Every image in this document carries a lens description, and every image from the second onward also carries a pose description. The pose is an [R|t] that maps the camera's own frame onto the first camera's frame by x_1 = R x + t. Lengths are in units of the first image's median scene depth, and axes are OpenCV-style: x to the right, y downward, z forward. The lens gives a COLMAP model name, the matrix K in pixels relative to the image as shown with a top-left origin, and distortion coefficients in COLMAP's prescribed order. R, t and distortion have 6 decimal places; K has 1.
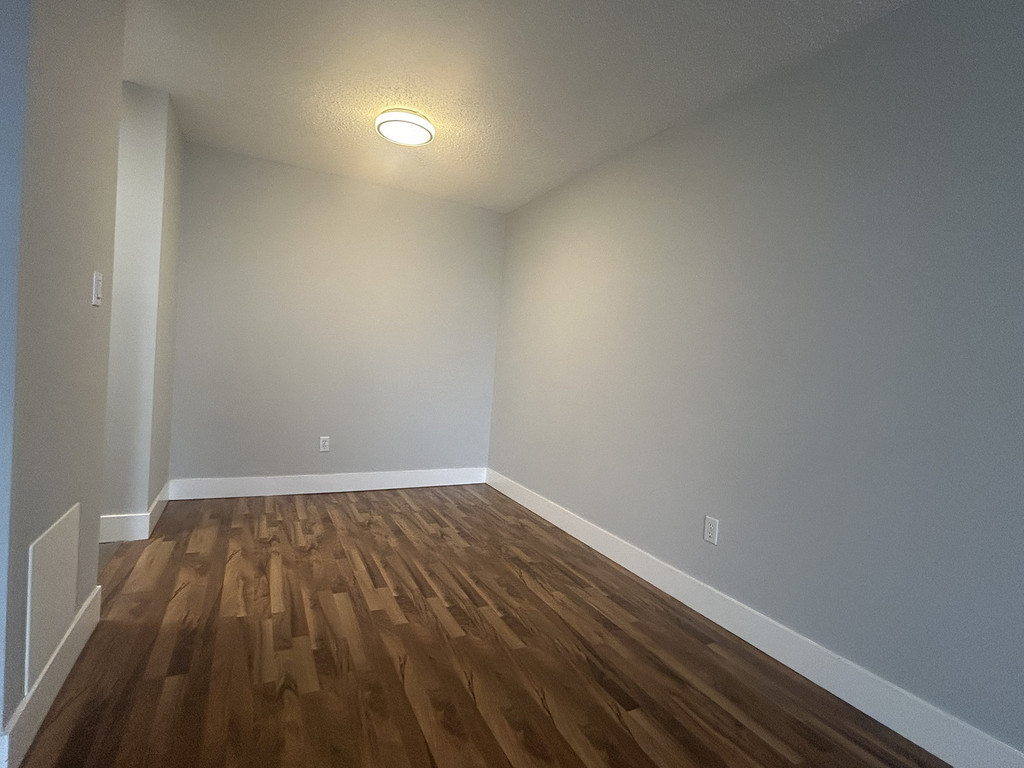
lens RADIAL K [[485.1, 0, 511.7], [0, 485.1, 383.4], [0, 0, 1]] dist [-0.003103, 0.000984]
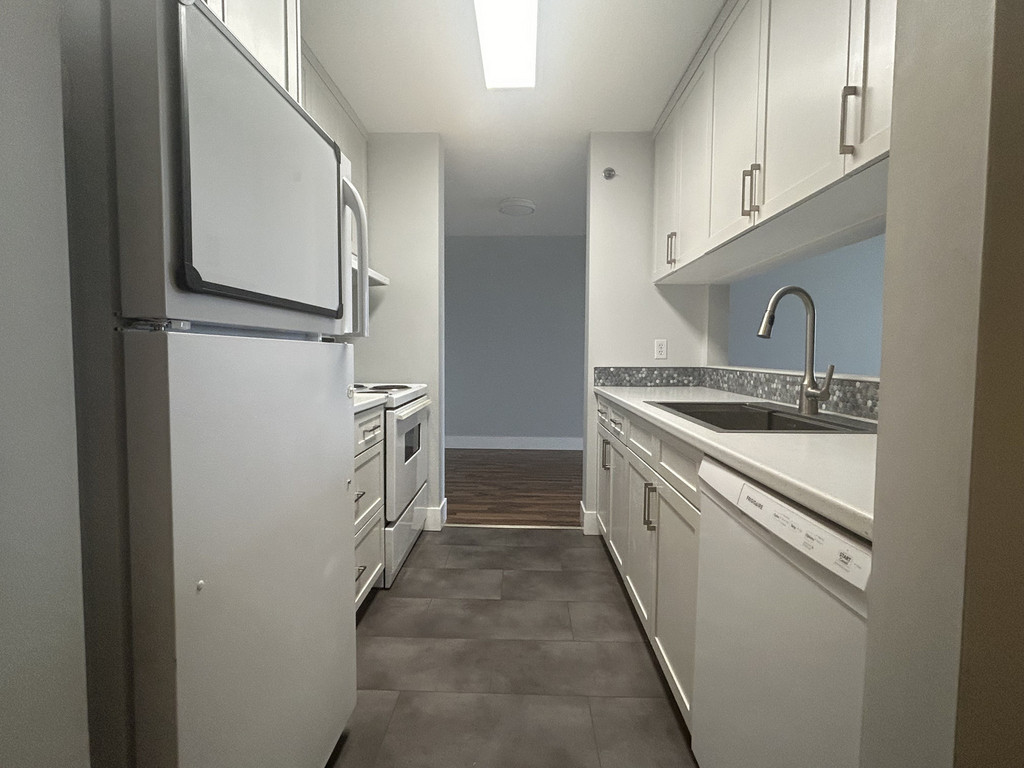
lens RADIAL K [[485.1, 0, 511.1], [0, 485.1, 382.2], [0, 0, 1]] dist [-0.003103, 0.000984]
pose [[0.486826, -0.127171, 0.864192, -1.686043], [0.071257, 0.991830, 0.105812, -0.129125], [-0.870587, 0.010068, 0.491911, 0.274706]]
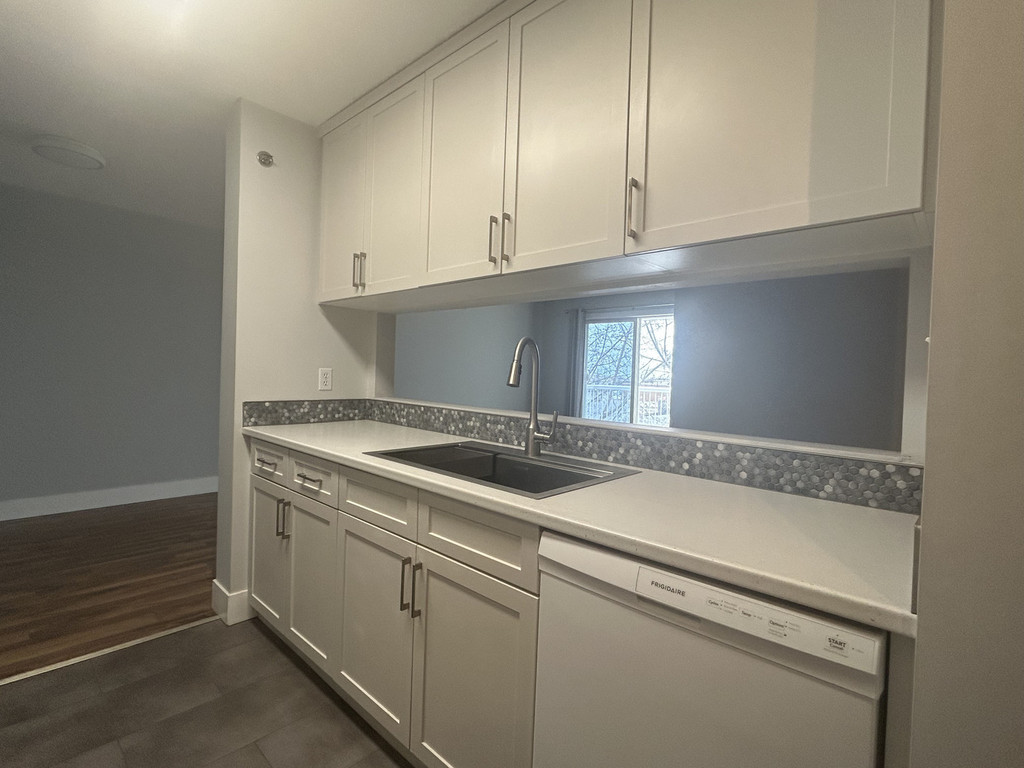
lens RADIAL K [[485.1, 0, 515.3], [0, 485.1, 383.5], [0, 0, 1]] dist [-0.003103, 0.000984]
pose [[-0.330486, -0.108639, 0.937537, -1.584260], [-0.019091, 0.993919, 0.108443, -0.165654], [-0.943618, 0.017940, -0.330551, 0.482826]]
